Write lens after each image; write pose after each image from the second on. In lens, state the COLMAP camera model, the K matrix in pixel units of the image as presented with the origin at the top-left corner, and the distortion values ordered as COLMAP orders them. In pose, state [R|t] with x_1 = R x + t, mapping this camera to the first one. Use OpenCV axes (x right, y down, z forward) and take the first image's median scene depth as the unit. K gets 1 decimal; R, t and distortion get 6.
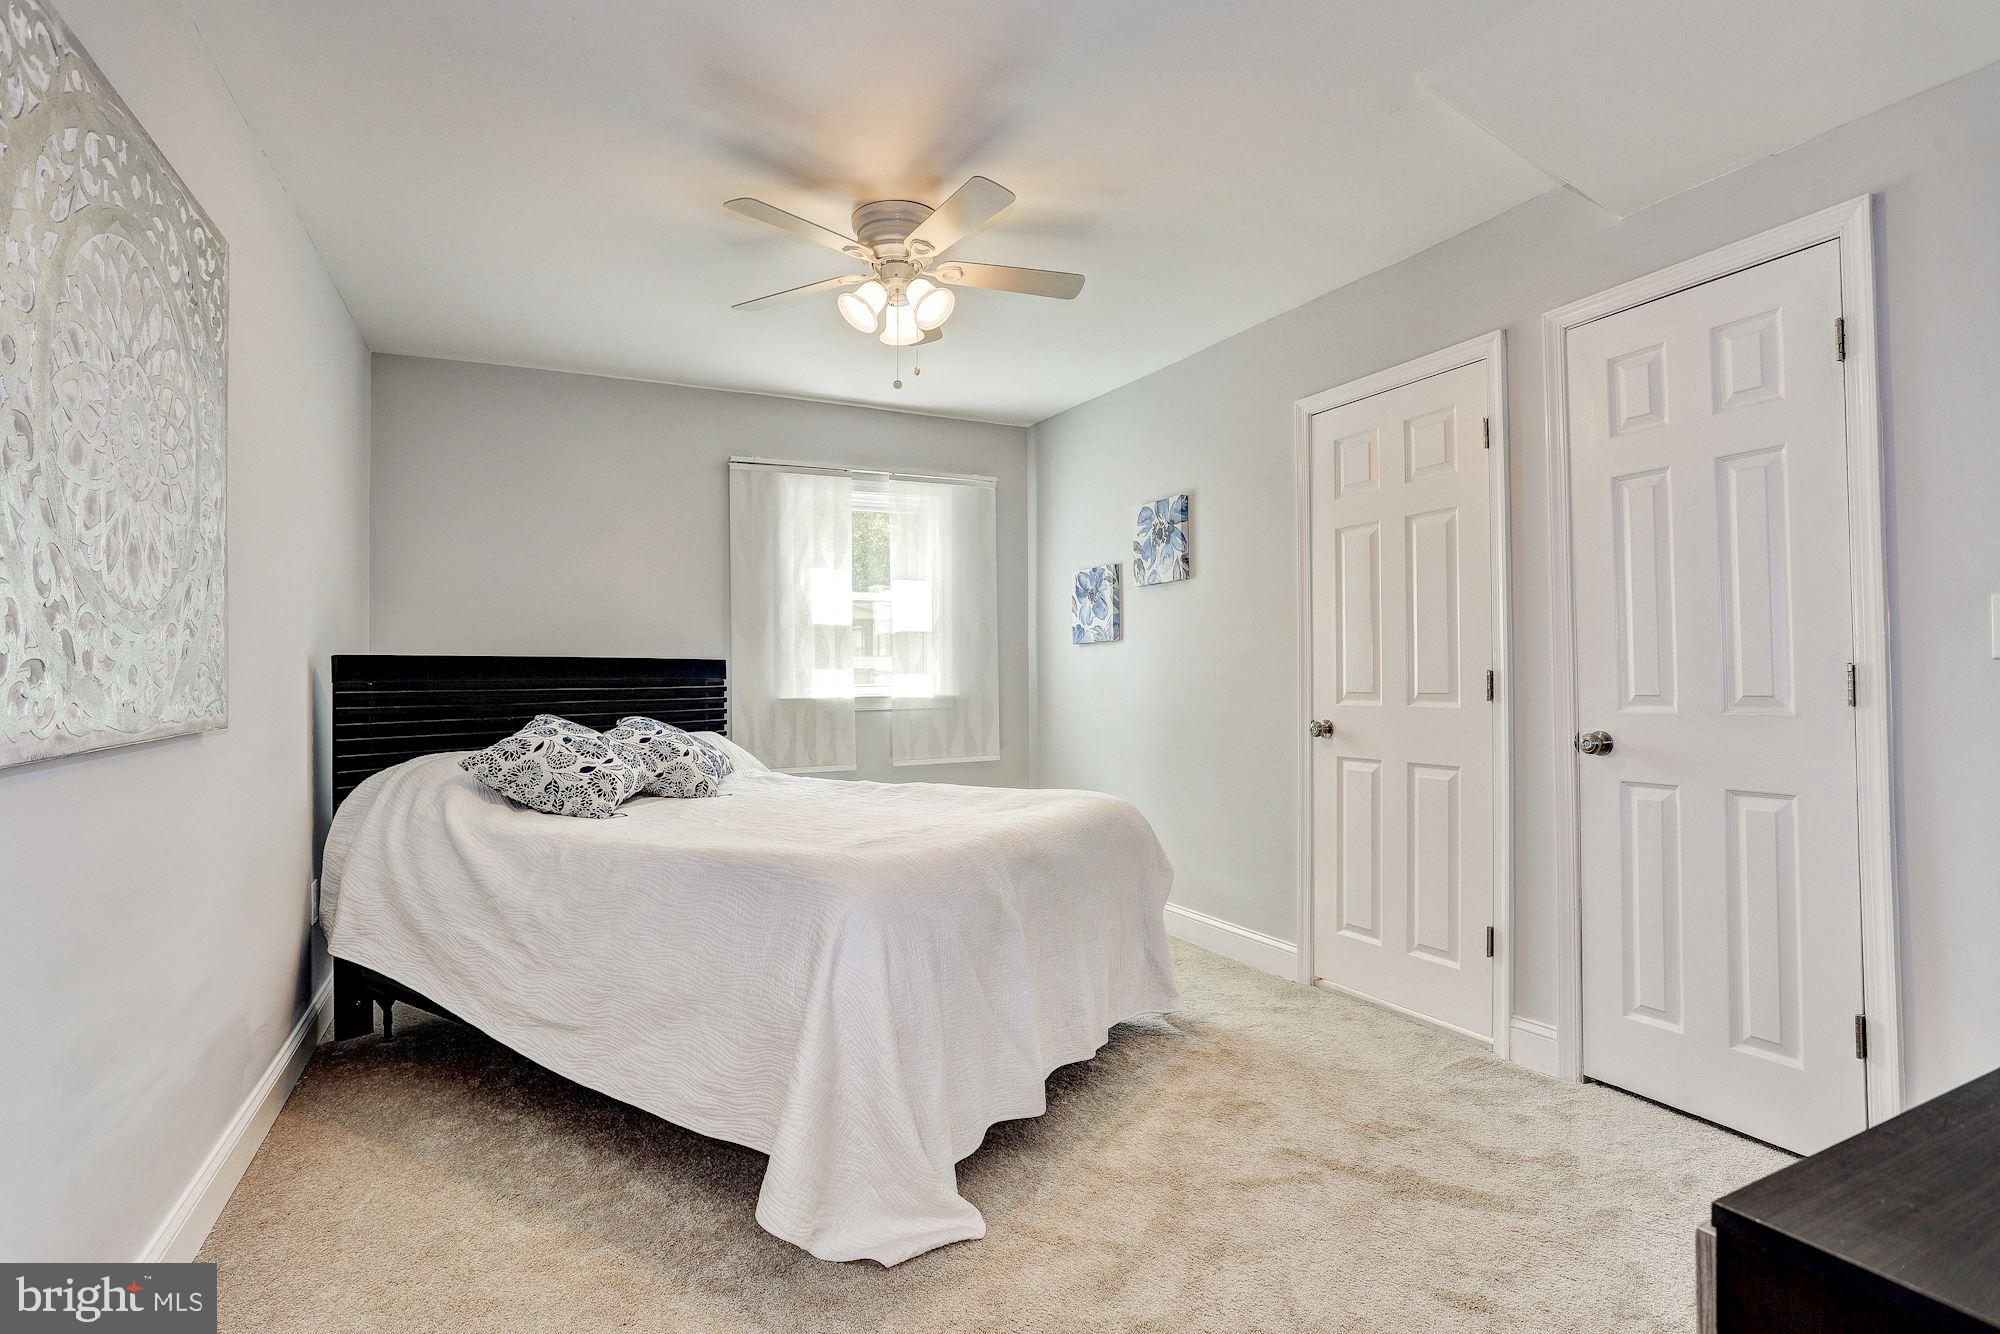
lens RADIAL K [[973.0, 0, 996.1], [0, 973.0, 663.2], [0, 0, 1]] dist [-0.064875, 0.030225]
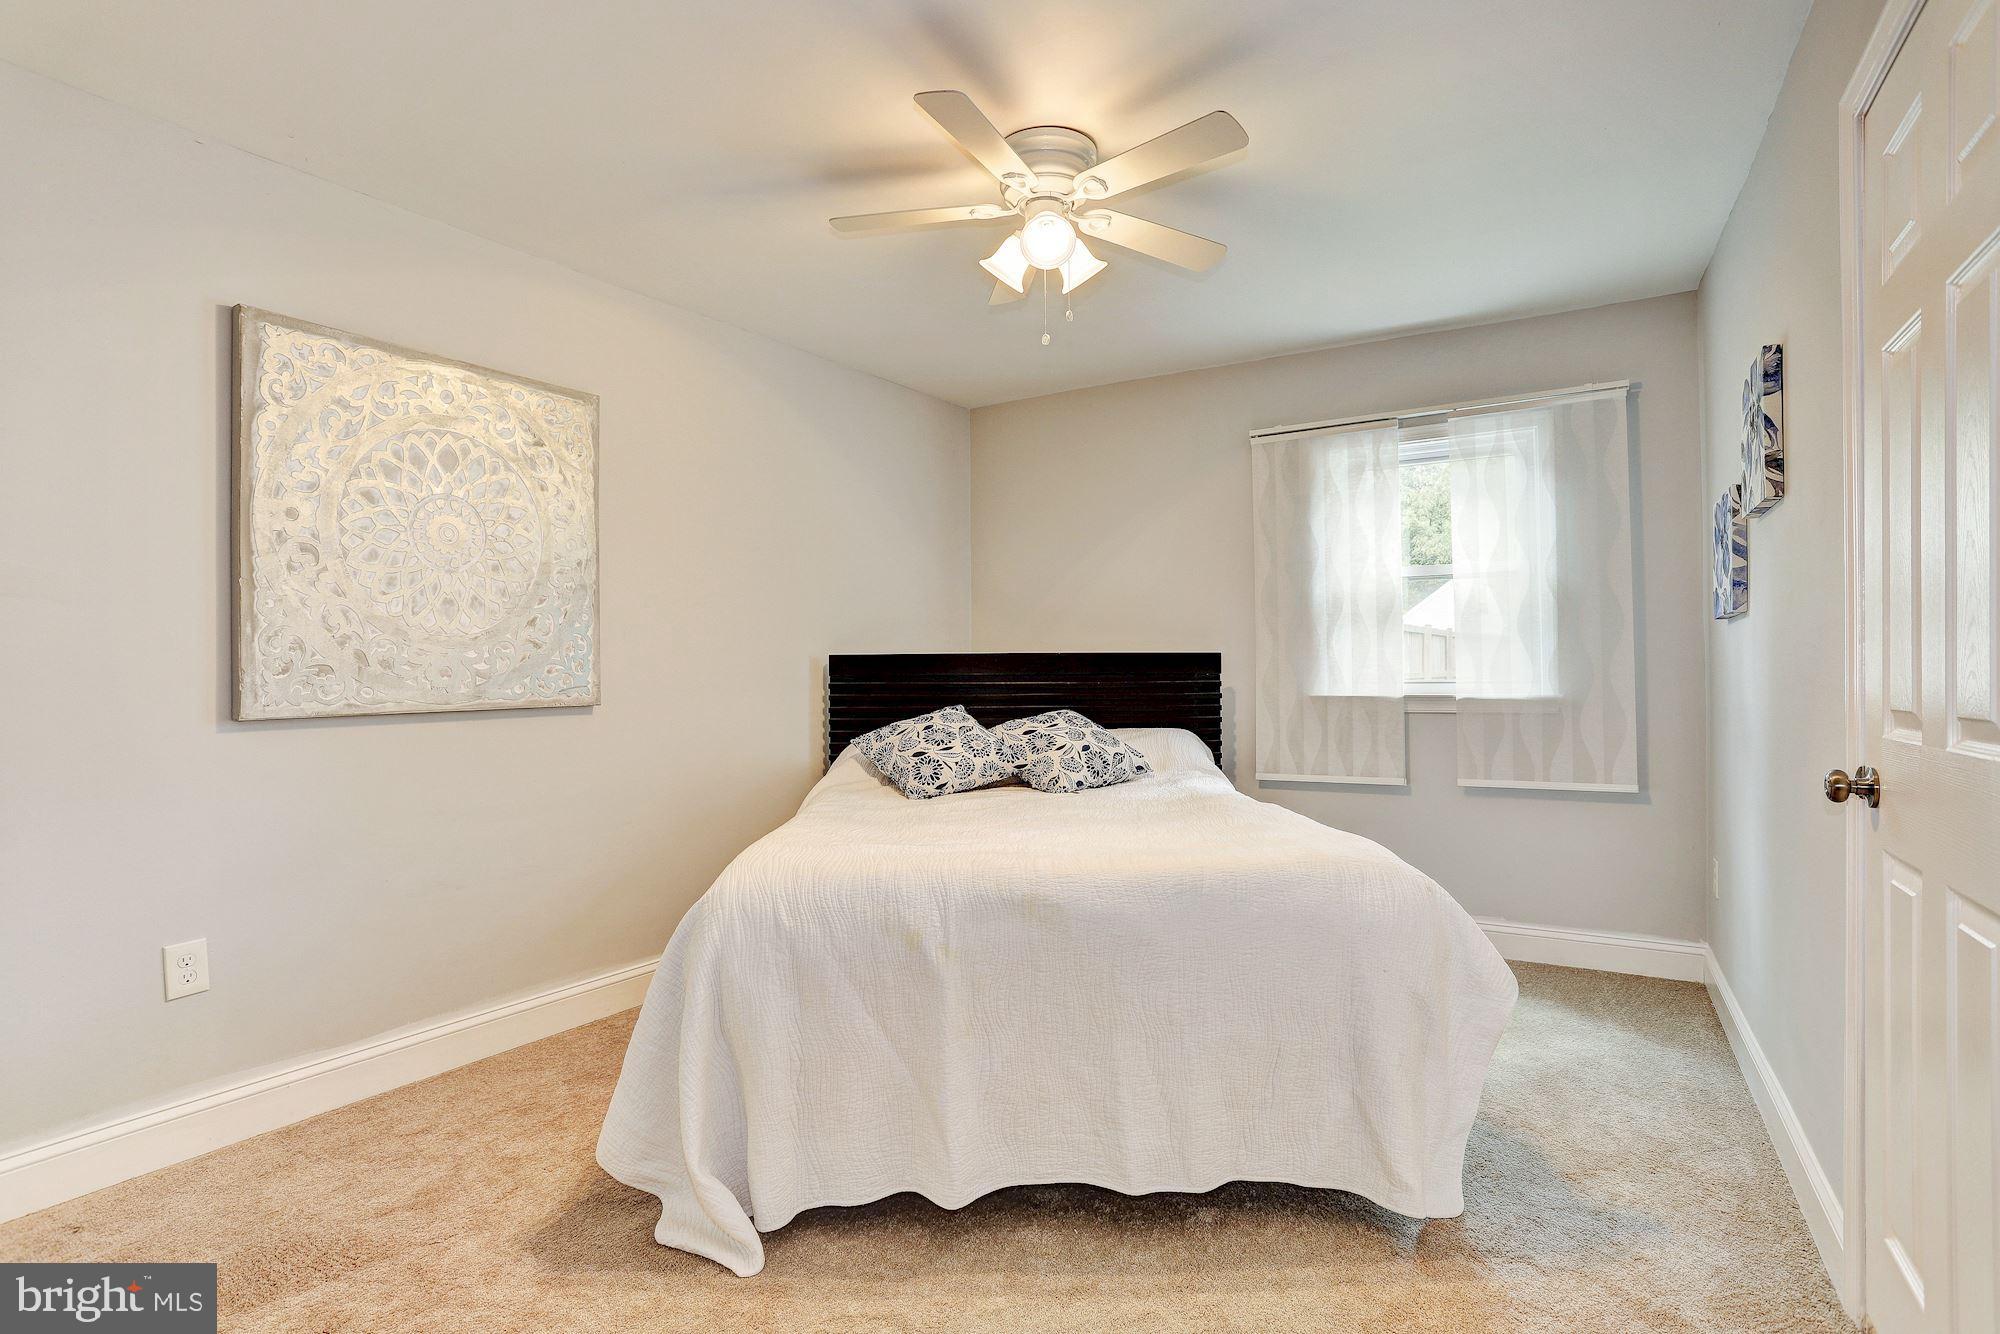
lens RADIAL K [[973.0, 0, 996.1], [0, 973.0, 663.2], [0, 0, 1]] dist [-0.064875, 0.030225]
pose [[0.529655, -0.004915, -0.848199, 0.404194], [0.012716, 0.999917, 0.002146, 0.001596], [0.848118, -0.011923, 0.529673, 0.324102]]
